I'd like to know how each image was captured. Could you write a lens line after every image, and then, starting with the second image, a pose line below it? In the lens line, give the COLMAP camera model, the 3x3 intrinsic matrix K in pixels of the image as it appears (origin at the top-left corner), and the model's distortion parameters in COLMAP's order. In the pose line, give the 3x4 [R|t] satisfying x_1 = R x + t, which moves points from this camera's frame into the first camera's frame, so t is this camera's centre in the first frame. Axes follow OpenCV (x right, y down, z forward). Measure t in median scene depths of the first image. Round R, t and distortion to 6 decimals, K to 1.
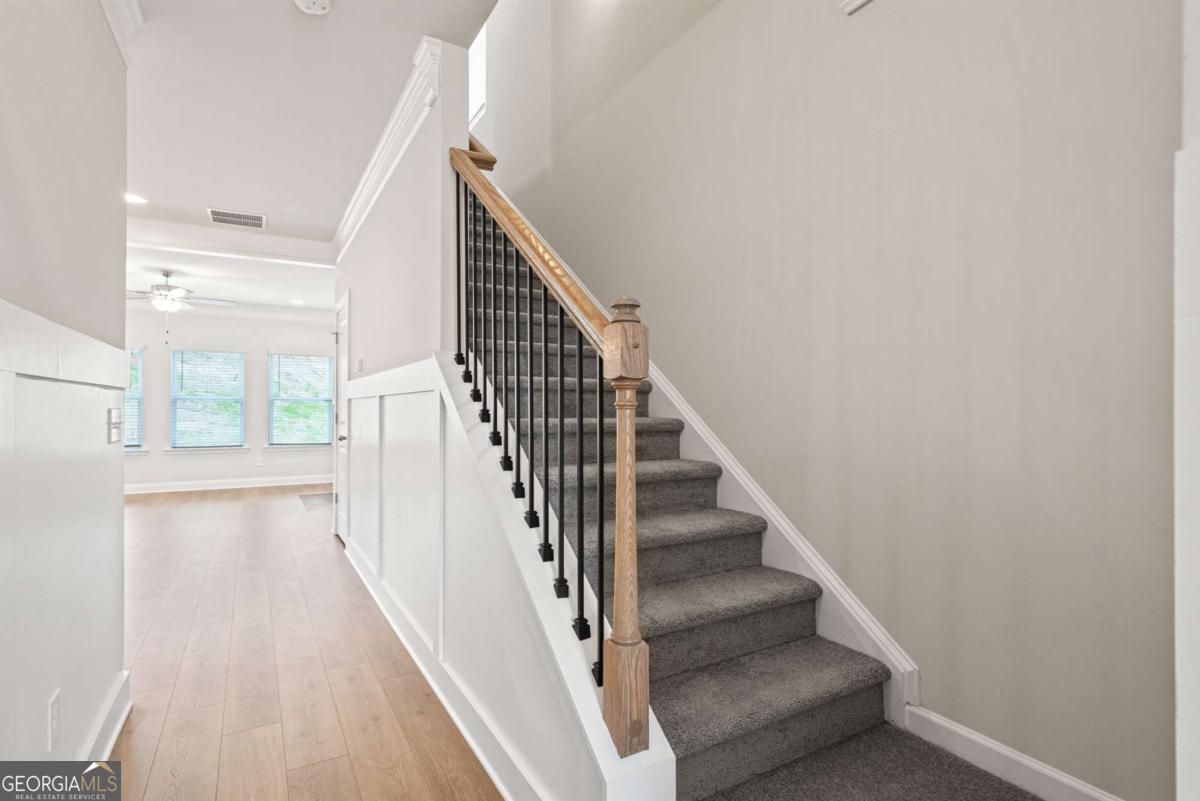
lens RADIAL K [[584.8, 0, 601.2], [0, 584.8, 409.4], [0, 0, 1]] dist [-0.001474, -0.000411]
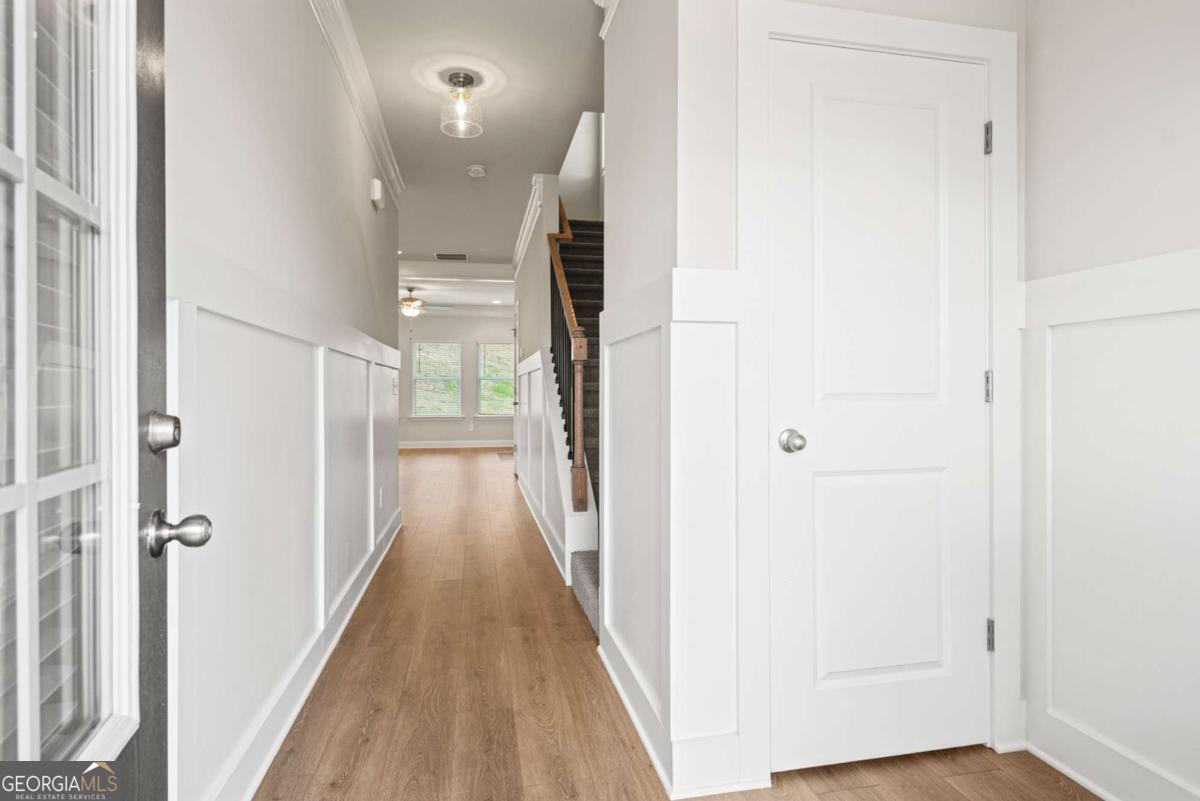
lens RADIAL K [[619.8, 0, 597.8], [0, 619.8, 391.7], [0, 0, 1]] dist [0.003637, 0.000347]
pose [[0.942657, -0.003713, -0.333743, 0.221045], [0.004562, 0.999988, 0.001760, 0.017051], [0.333733, -0.003181, 0.942662, -0.318253]]
